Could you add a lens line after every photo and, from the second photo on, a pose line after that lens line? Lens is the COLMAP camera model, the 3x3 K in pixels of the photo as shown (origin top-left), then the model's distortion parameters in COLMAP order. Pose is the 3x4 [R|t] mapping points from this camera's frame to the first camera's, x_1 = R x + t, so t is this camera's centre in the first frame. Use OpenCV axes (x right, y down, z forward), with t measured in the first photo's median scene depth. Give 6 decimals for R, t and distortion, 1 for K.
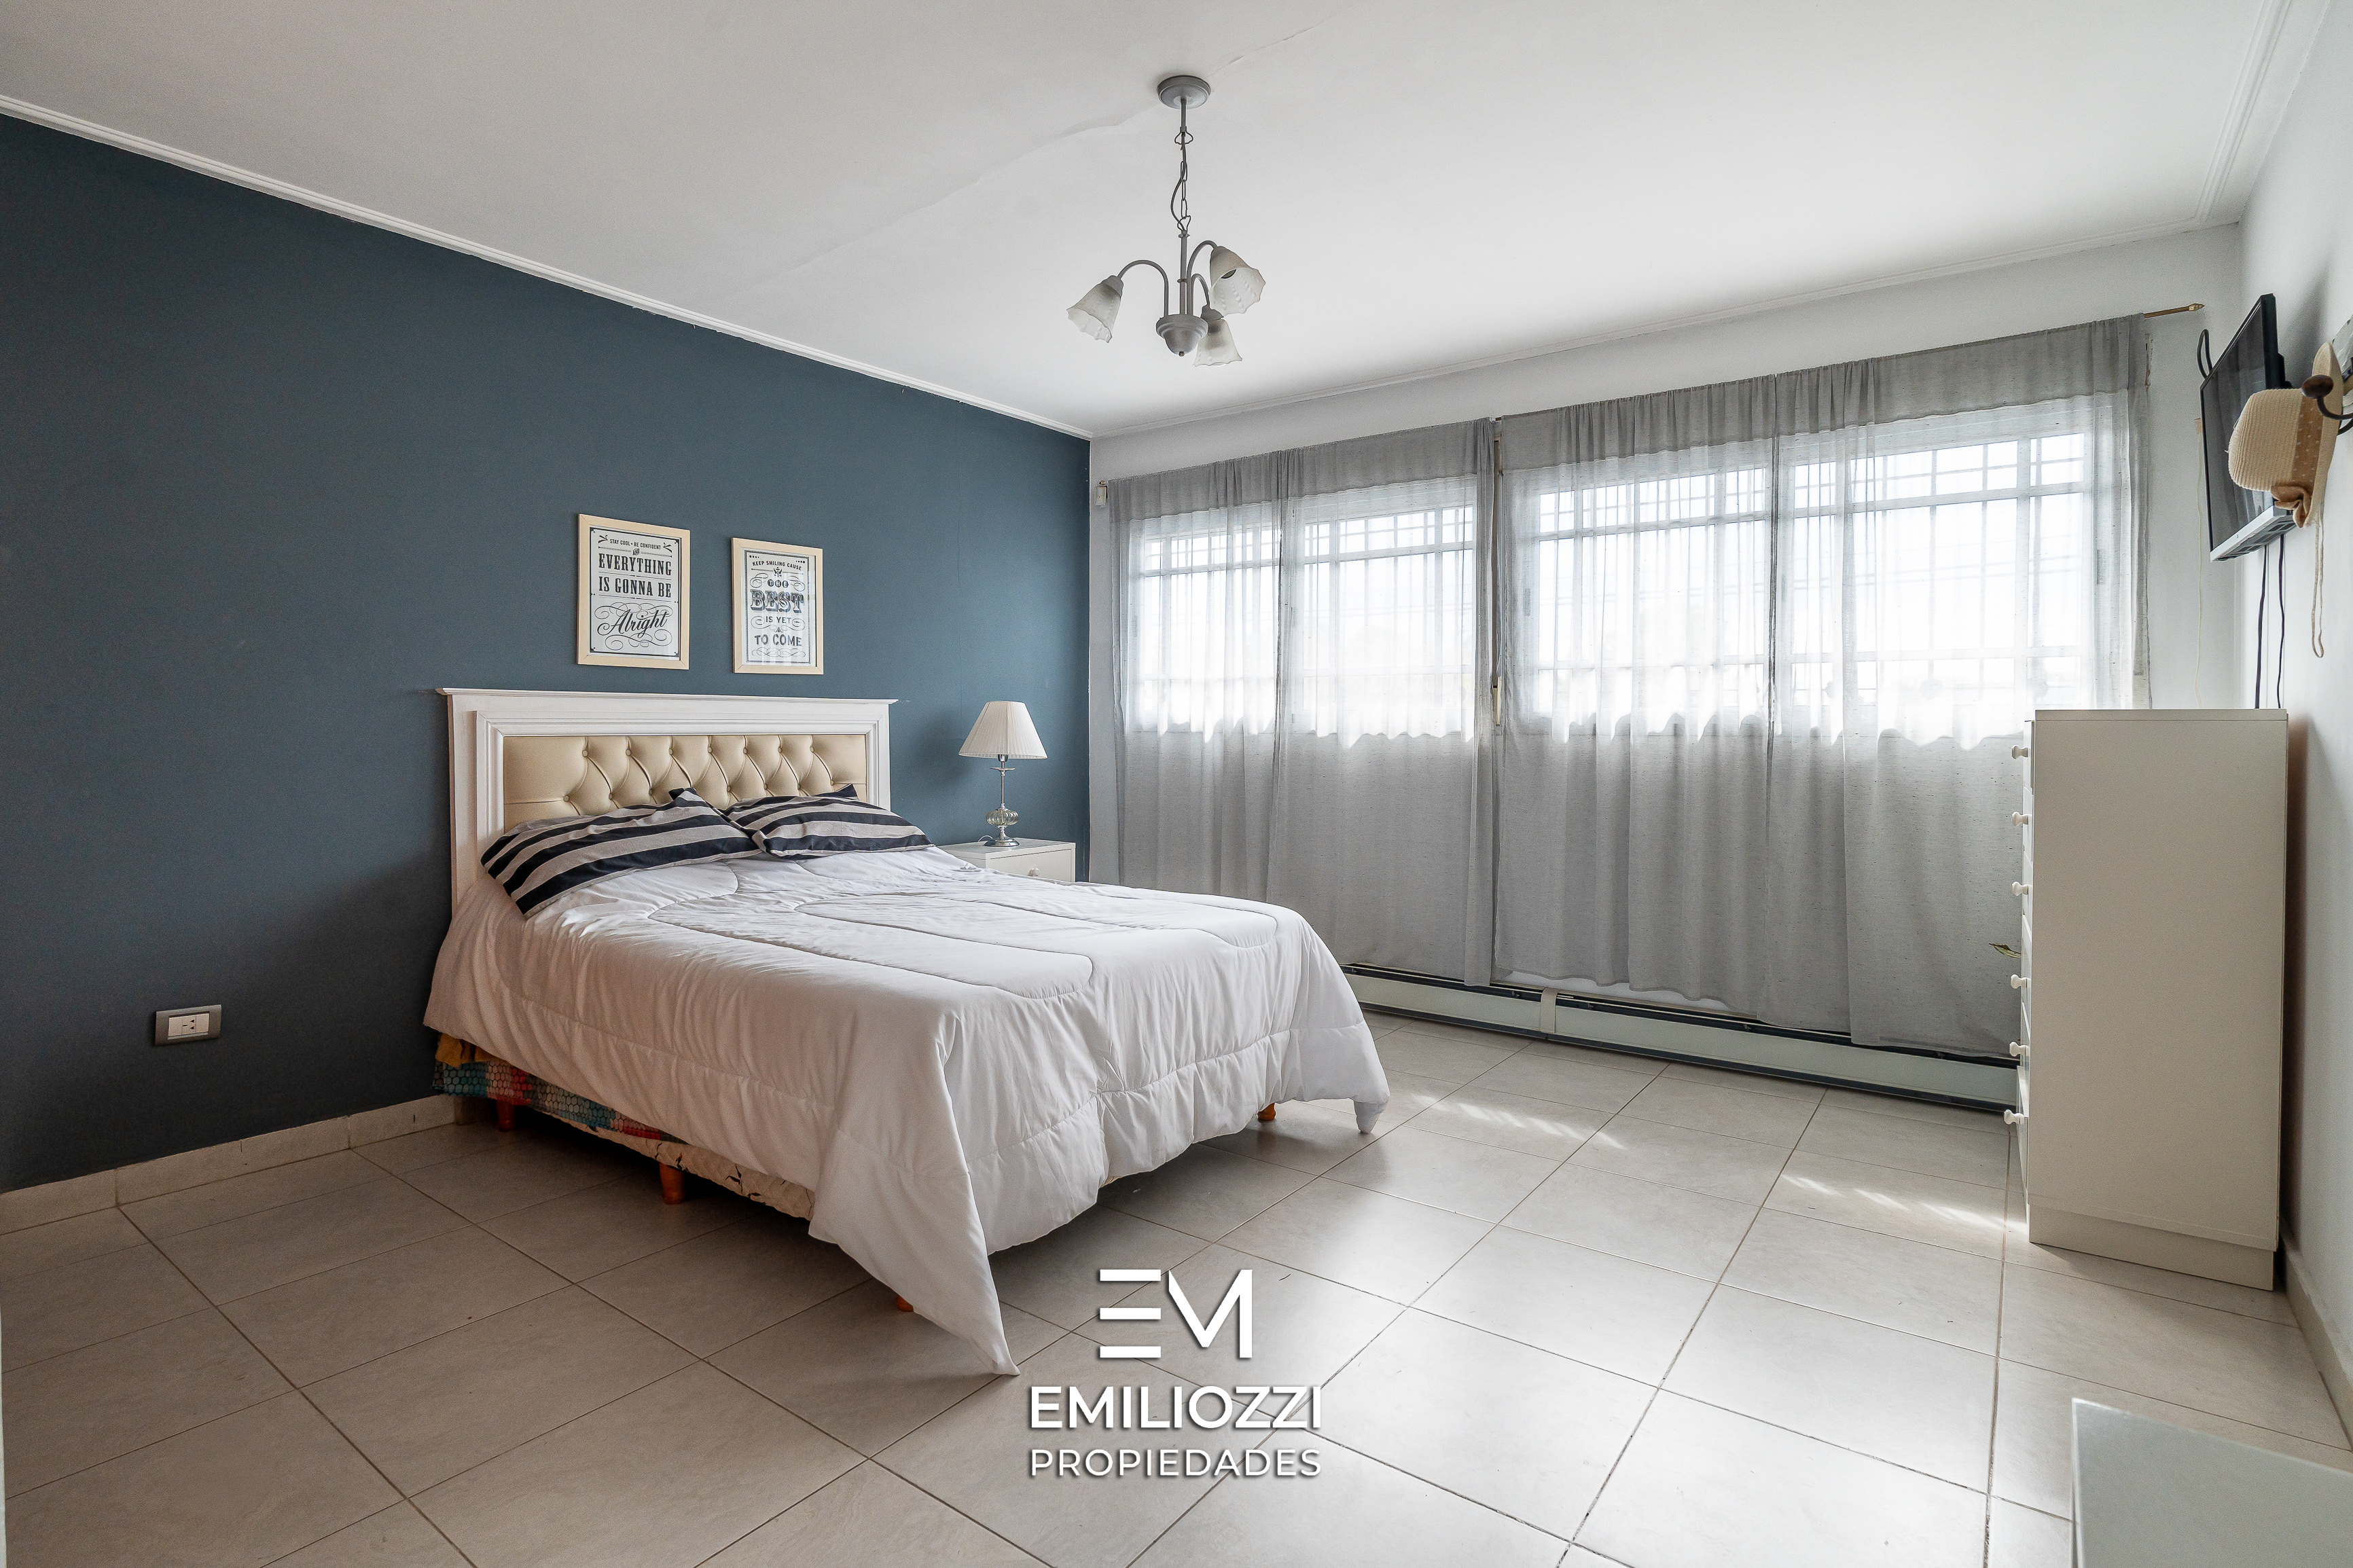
lens RADIAL K [[1126.6, 0, 1224.5], [0, 1126.6, 721.1], [0, 0, 1]] dist [-0.001758, 0.000418]
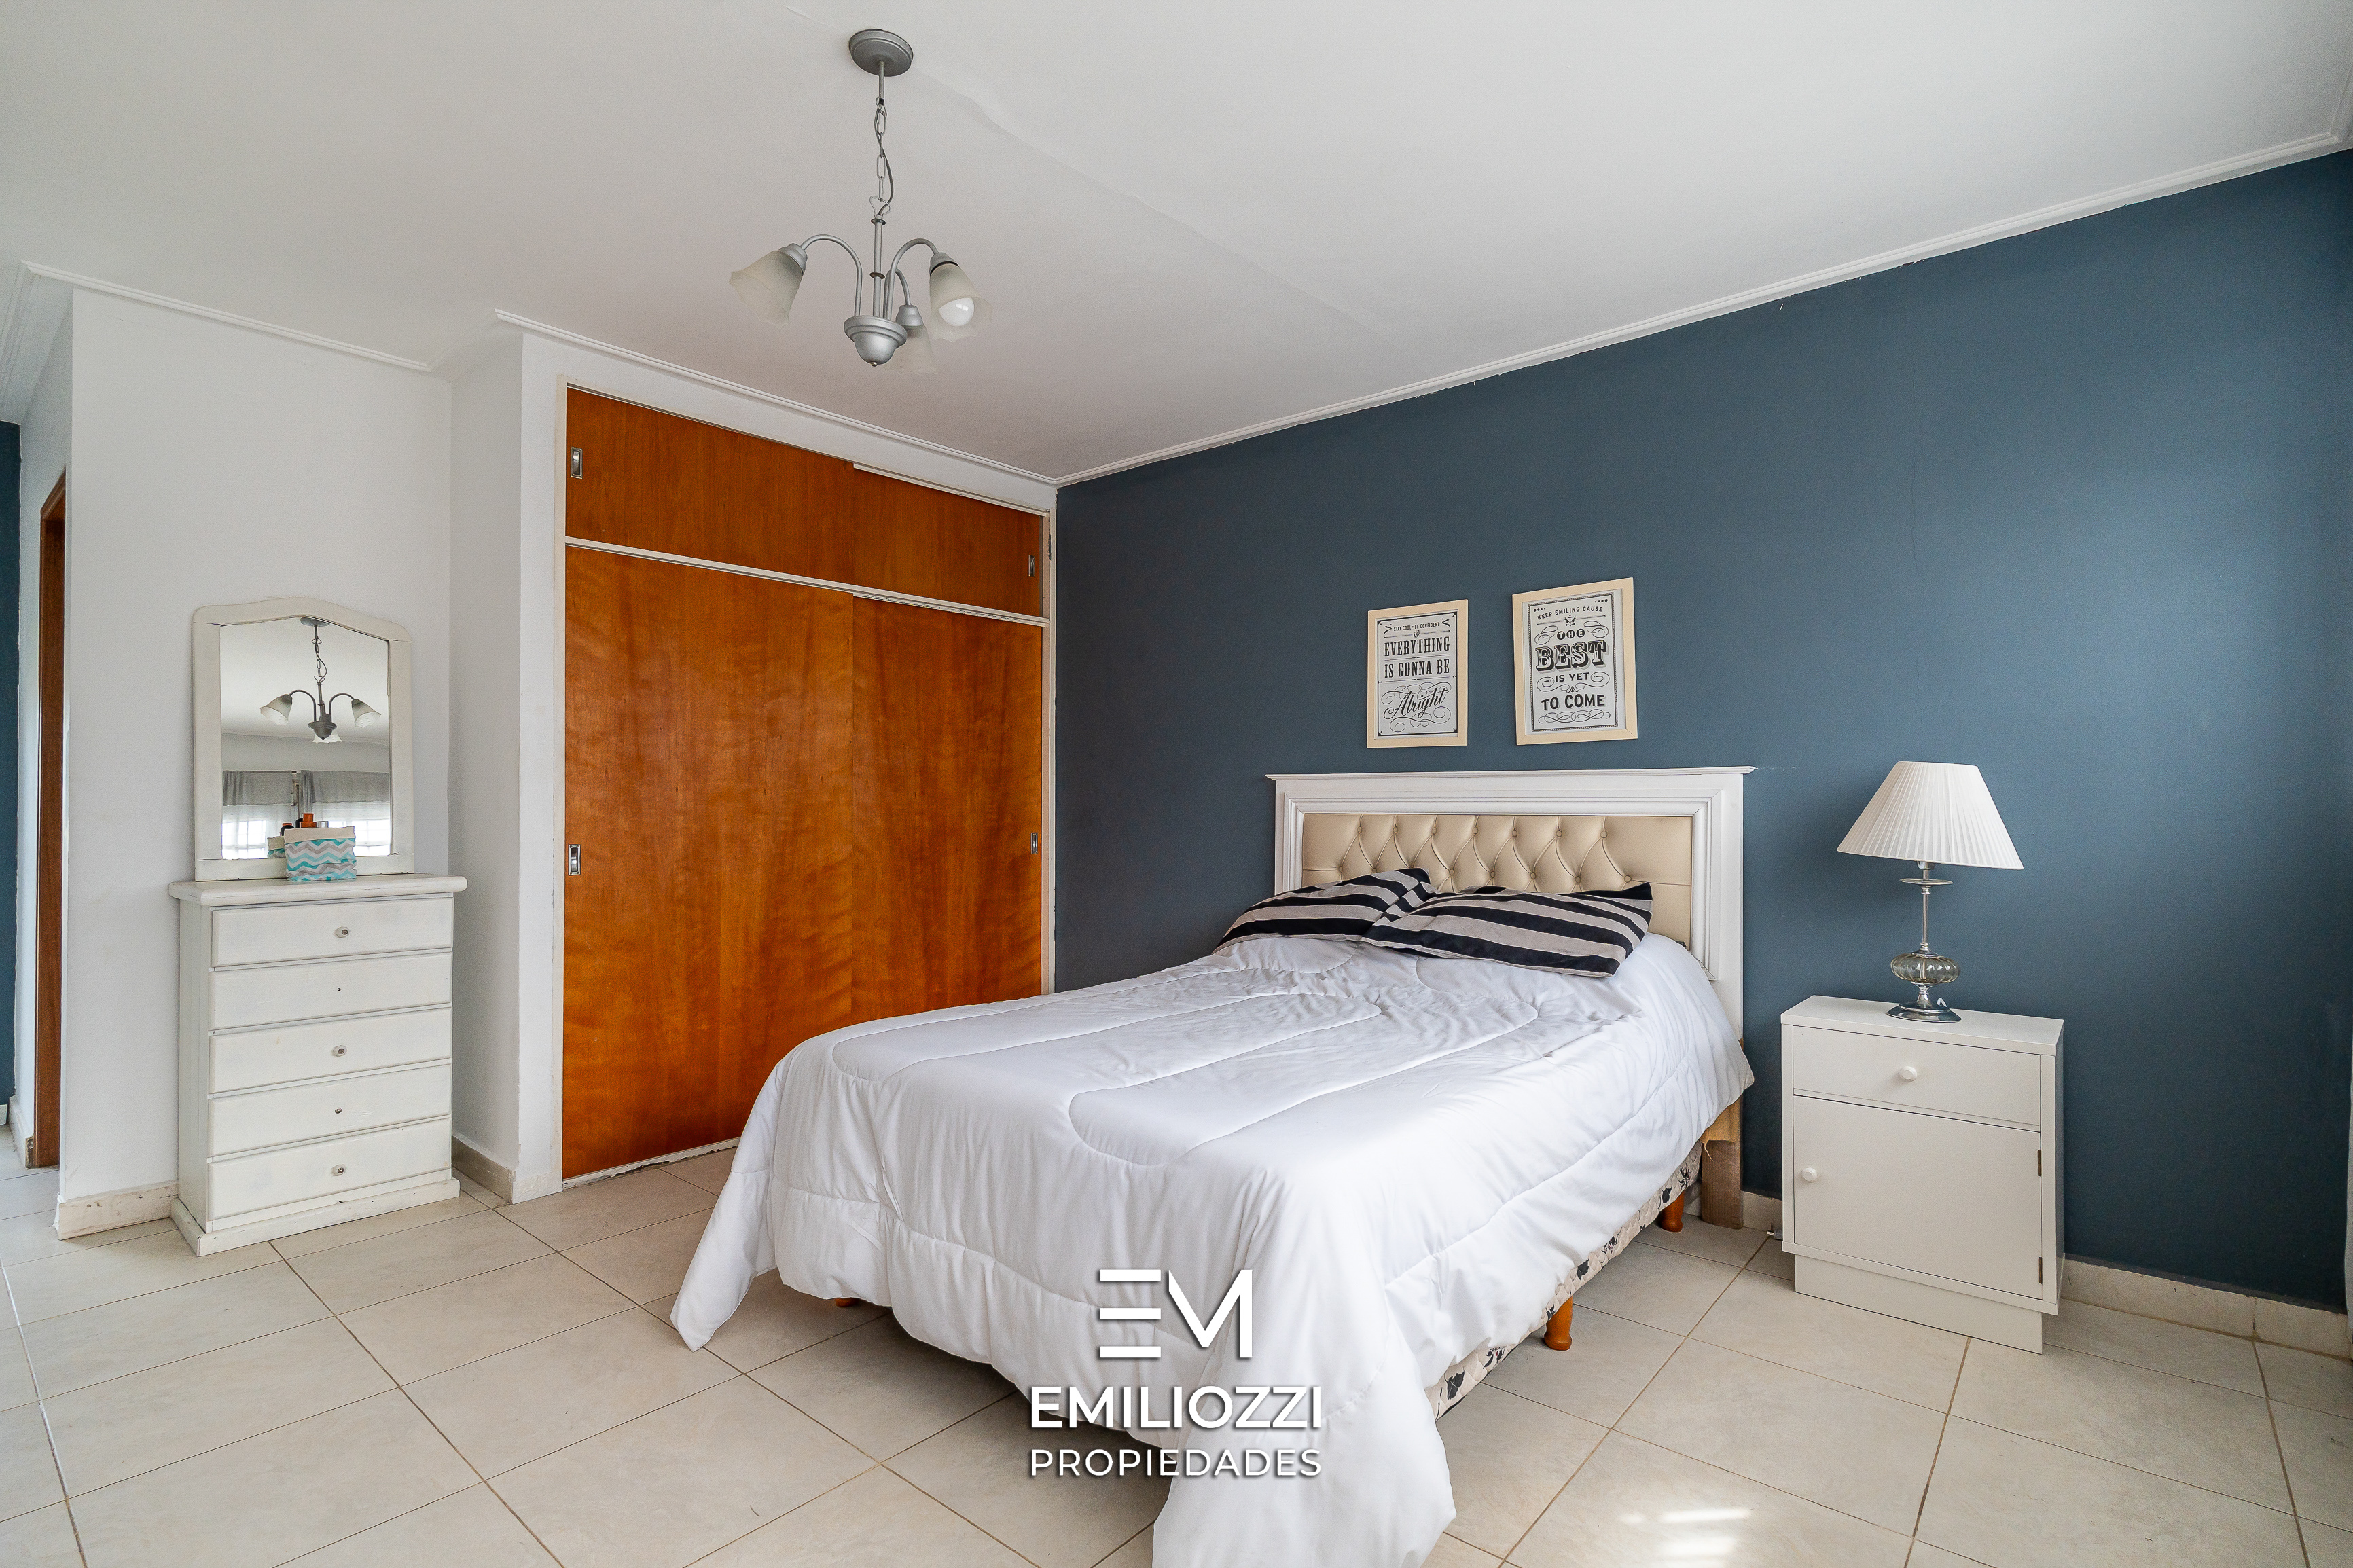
lens RADIAL K [[1126.6, 0, 1153.3], [0, 1126.6, 793.7], [0, 0, 1]] dist [-0.001758, 0.000418]
pose [[-0.092381, -0.009261, -0.995681, 0.464607], [0.001949, 0.999953, -0.009481, 0.003270], [0.995722, -0.002816, -0.092359, 0.773329]]
